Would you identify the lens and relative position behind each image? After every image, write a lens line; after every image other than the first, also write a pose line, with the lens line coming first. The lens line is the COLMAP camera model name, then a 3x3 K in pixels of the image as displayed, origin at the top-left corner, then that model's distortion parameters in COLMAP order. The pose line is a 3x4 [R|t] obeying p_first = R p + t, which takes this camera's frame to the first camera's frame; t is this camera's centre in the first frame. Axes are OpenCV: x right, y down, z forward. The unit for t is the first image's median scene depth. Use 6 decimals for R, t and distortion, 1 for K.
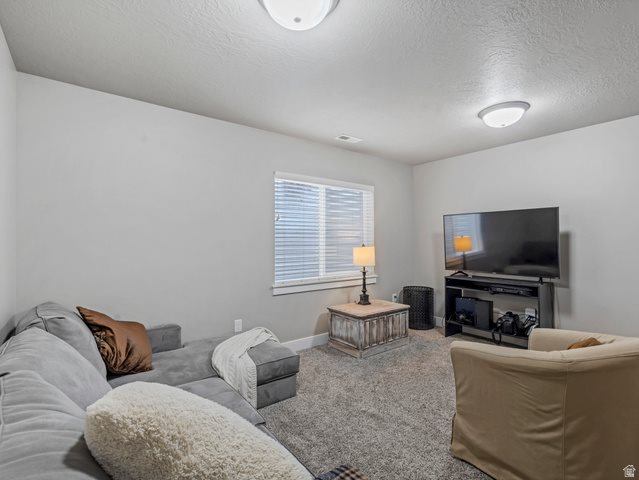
lens RADIAL K [[310.6, 0, 319.5], [0, 310.6, 240.0], [0, 0, 1]] dist [0.013414, -0.000100]
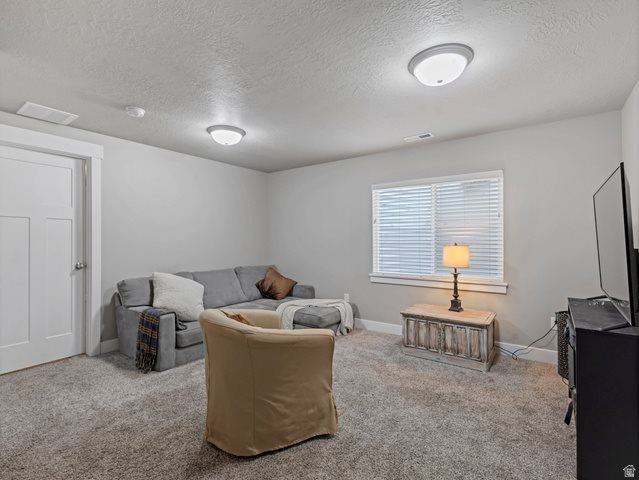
lens RADIAL K [[310.6, 0, 319.5], [0, 310.6, 240.0], [0, 0, 1]] dist [0.013414, -0.000100]
pose [[0.290166, -0.005805, -0.956959, 0.949274], [-0.000722, 0.999980, -0.006285, 0.010856], [0.956976, 0.002515, 0.290156, 0.398340]]
